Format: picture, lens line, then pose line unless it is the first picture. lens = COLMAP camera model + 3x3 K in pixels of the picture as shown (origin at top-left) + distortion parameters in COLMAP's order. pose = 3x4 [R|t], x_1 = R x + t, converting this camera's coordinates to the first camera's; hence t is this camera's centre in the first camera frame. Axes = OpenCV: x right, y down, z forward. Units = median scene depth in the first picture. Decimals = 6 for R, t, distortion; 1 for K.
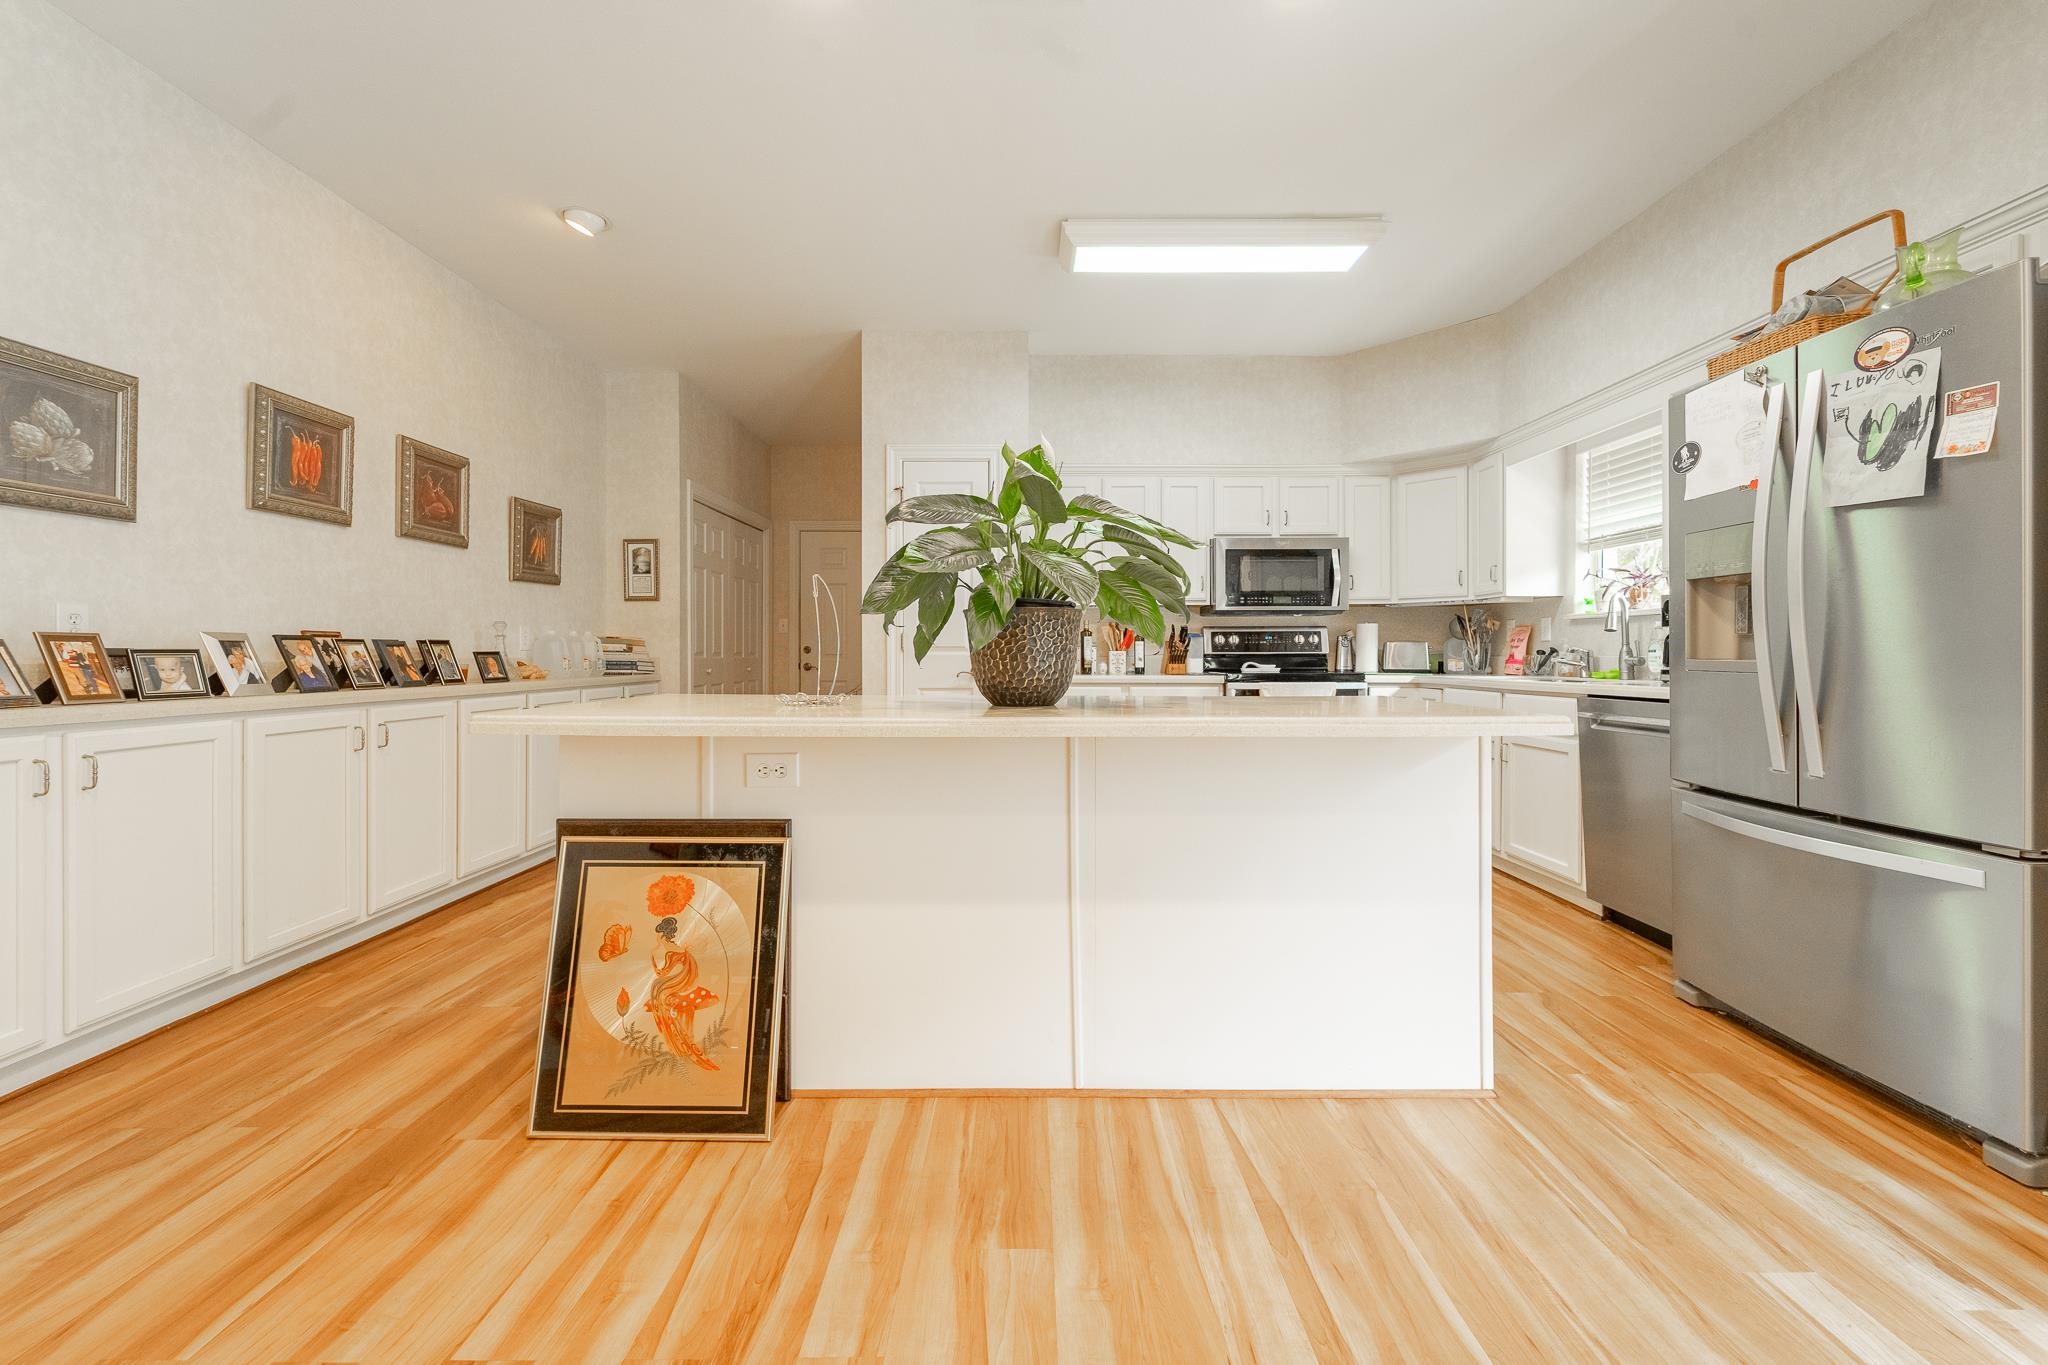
lens RADIAL K [[845.1, 0, 1019.9], [0, 845.1, 651.6], [0, 0, 1]] dist [0.001188, -0.001350]
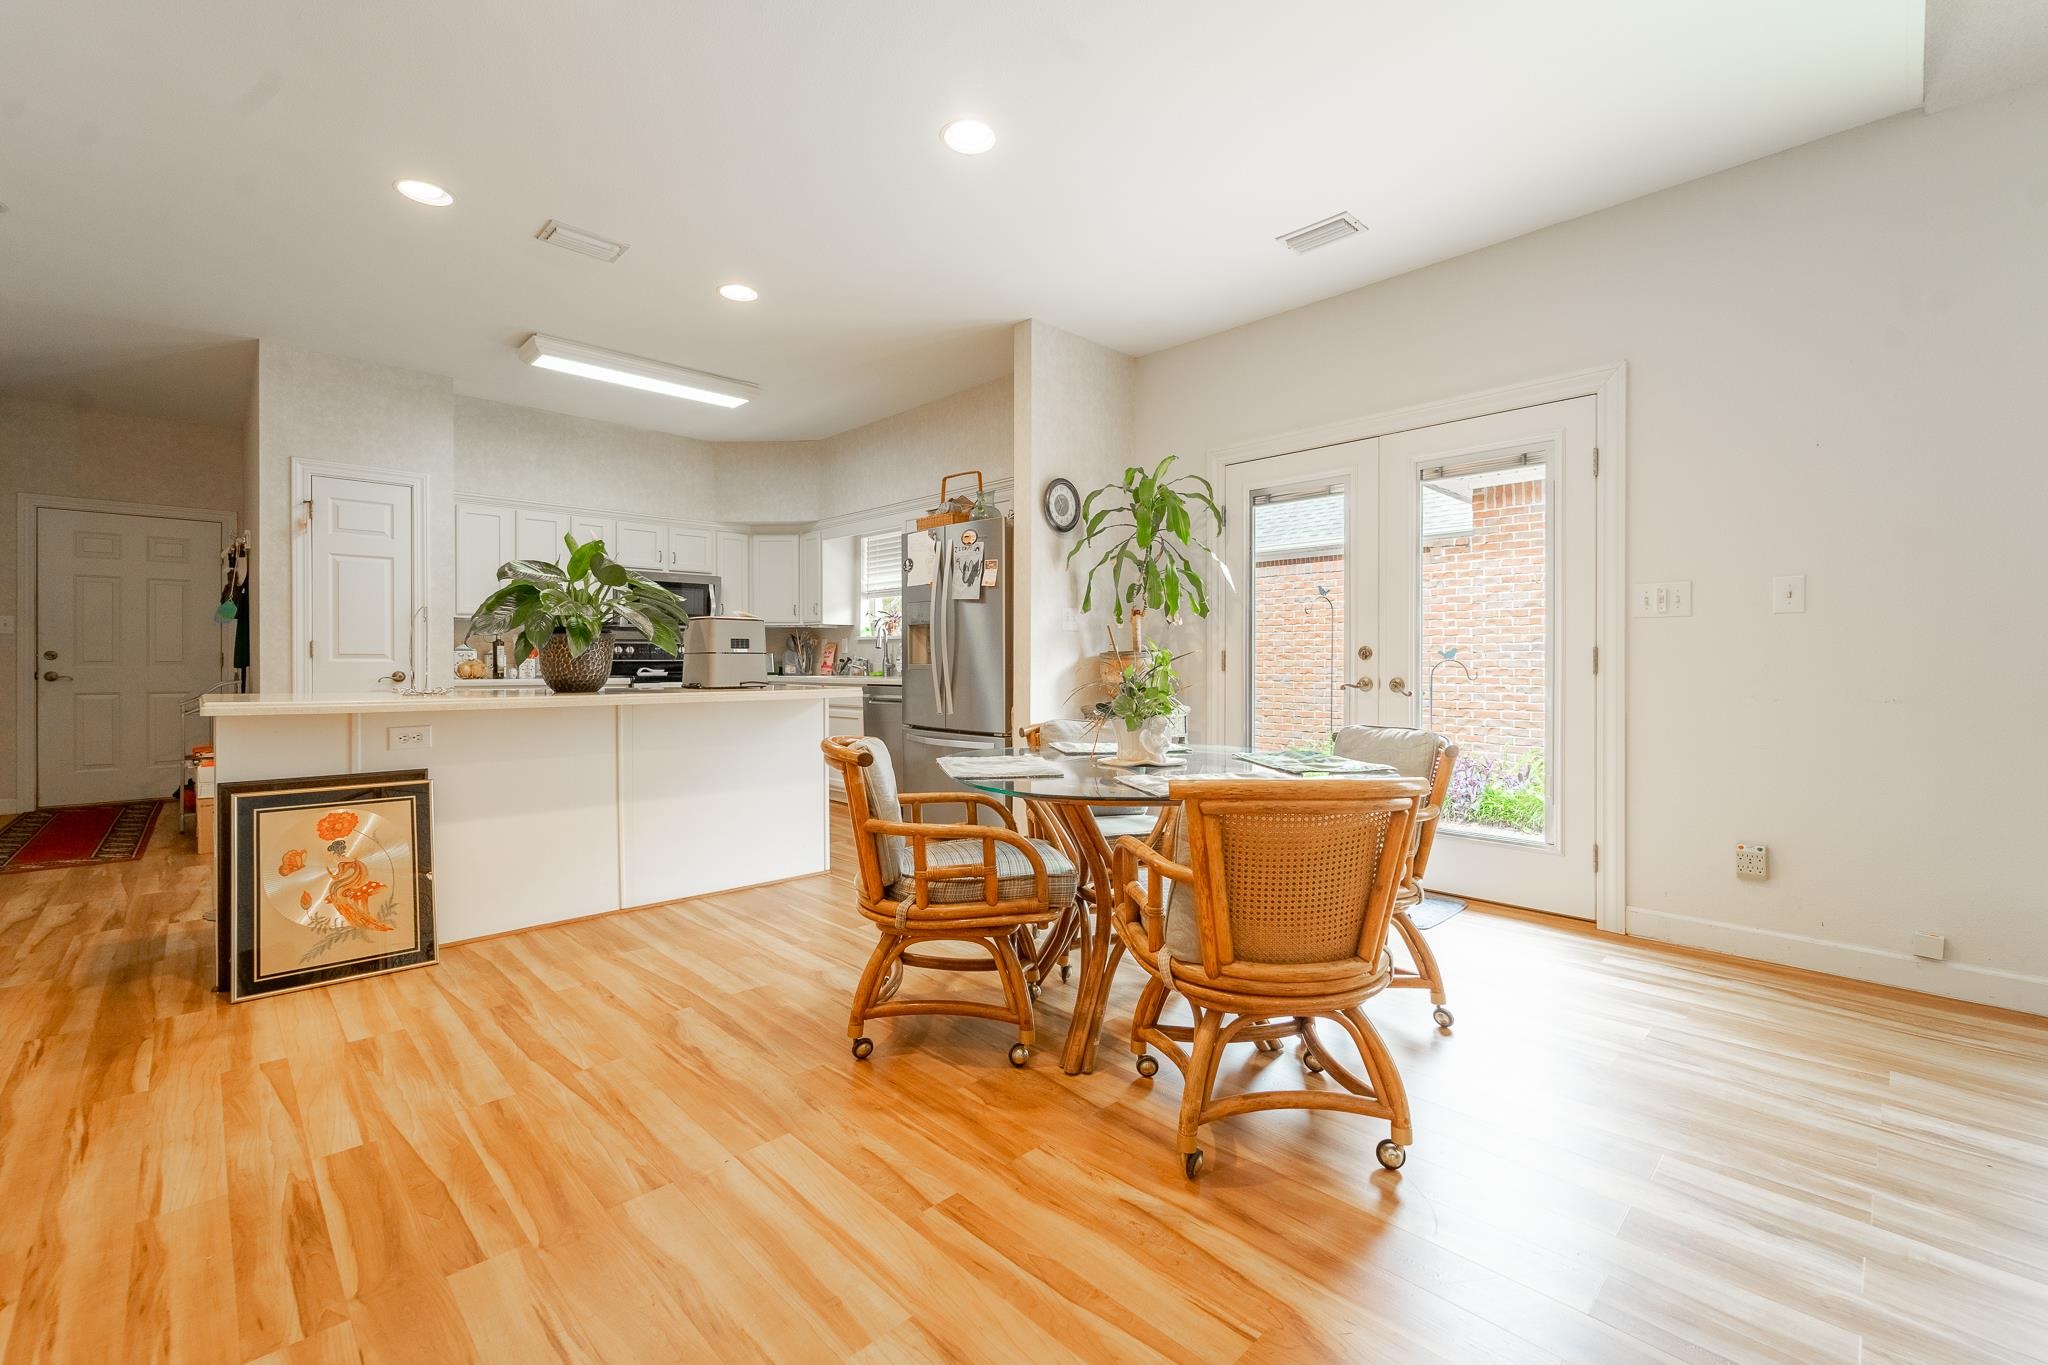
lens RADIAL K [[845.1, 0, 1023.7], [0, 845.1, 672.8], [0, 0, 1]] dist [0.001188, -0.001350]
pose [[0.714059, -0.008012, 0.700040, -0.246283], [-0.003240, 0.999886, 0.014748, -0.000324], [-0.700078, -0.012799, 0.713951, -0.364363]]
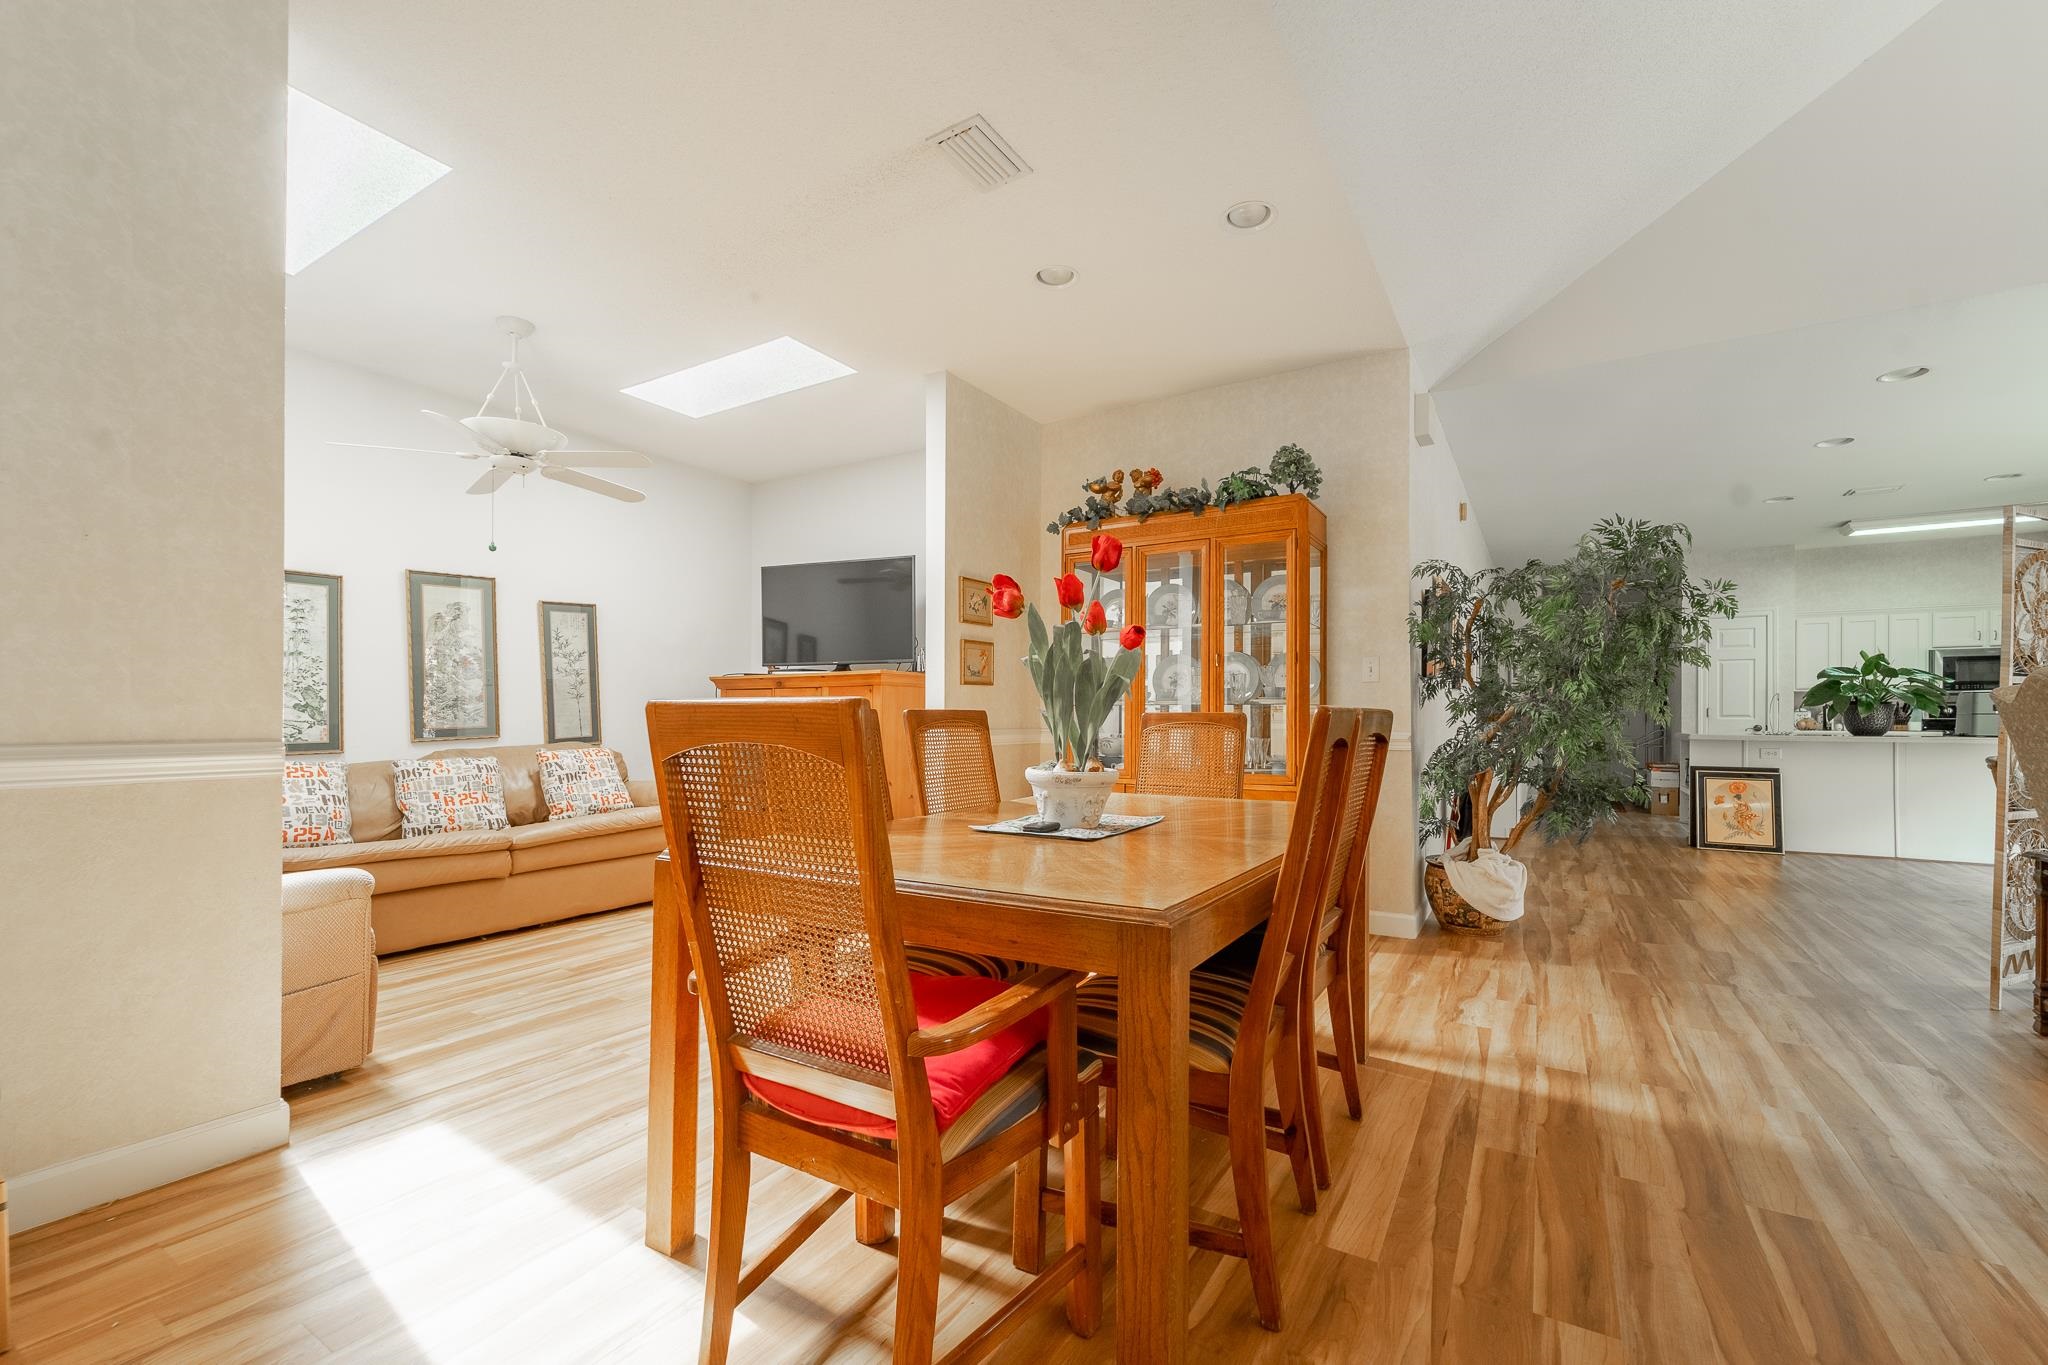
lens RADIAL K [[845.1, 0, 1034.2], [0, 845.1, 720.0], [0, 0, 1]] dist [0.001188, -0.001350]
pose [[0.853393, 0.004762, -0.521247, -0.451697], [-0.002142, 0.999982, 0.005629, -0.001365], [0.521264, -0.003687, 0.853387, -1.464212]]
